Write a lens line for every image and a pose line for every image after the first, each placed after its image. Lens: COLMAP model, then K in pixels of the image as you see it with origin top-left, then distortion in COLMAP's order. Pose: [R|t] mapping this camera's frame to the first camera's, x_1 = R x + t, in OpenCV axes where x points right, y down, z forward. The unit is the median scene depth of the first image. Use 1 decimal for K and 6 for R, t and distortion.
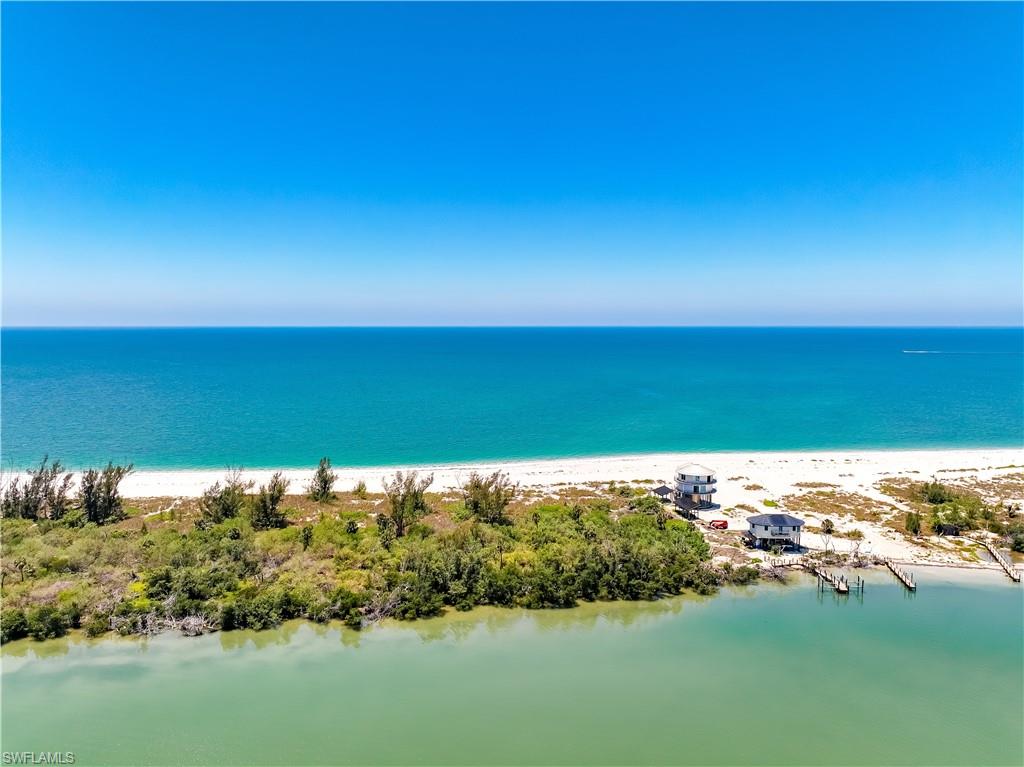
lens RADIAL K [[722.1, 0, 512.0], [0, 722.1, 383.5], [0, 0, 1]] dist [-0.000808, 0.012881]
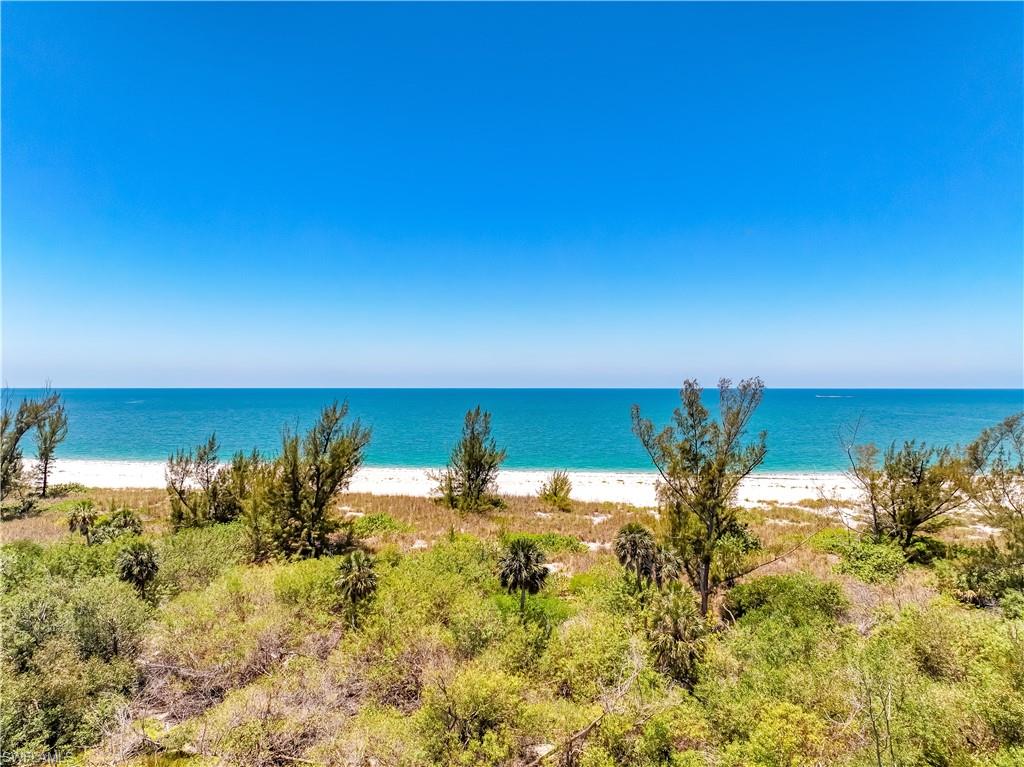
lens RADIAL K [[722.1, 0, 512.0], [0, 722.1, 383.5], [0, 0, 1]] dist [-0.000808, 0.012881]
pose [[0.963799, 0.000161, -0.266629, -0.182482], [-0.023049, 0.996307, -0.082713, 0.179590], [0.265631, 0.085865, 0.960243, 0.865148]]
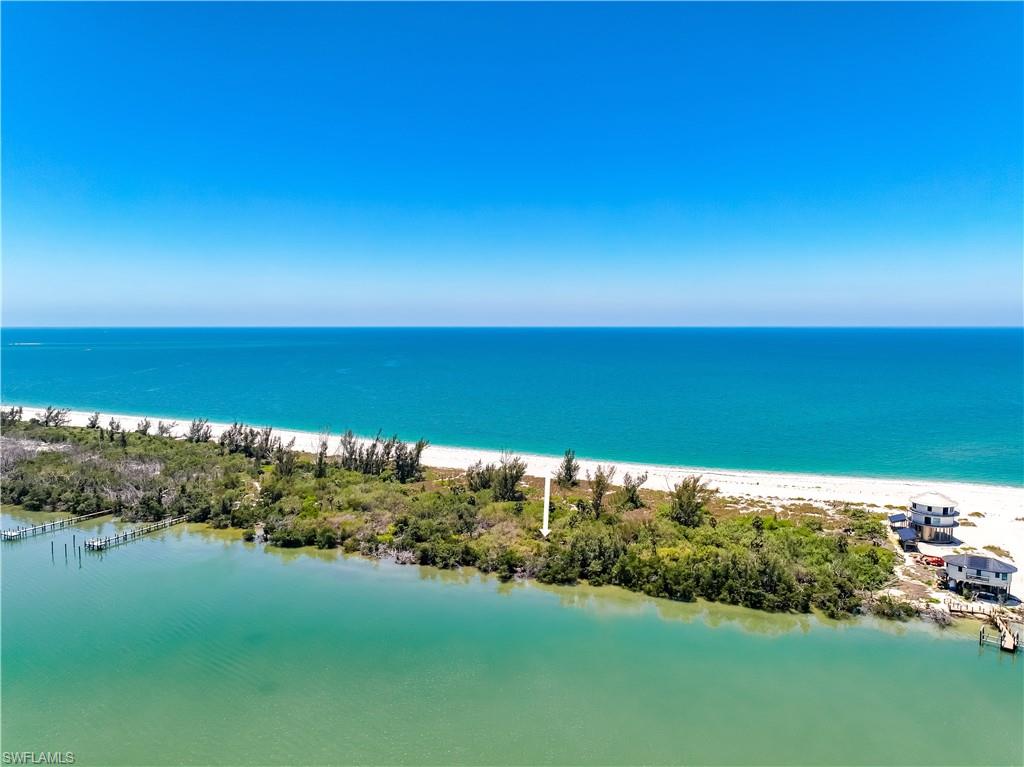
lens RADIAL K [[722.1, 0, 512.0], [0, 722.1, 383.5], [0, 0, 1]] dist [-0.000808, 0.012881]
pose [[0.852918, 0.042192, -0.520338, 0.385109], [-0.042666, 0.999028, 0.011070, -0.018106], [0.520299, 0.012759, 0.853889, -0.066282]]
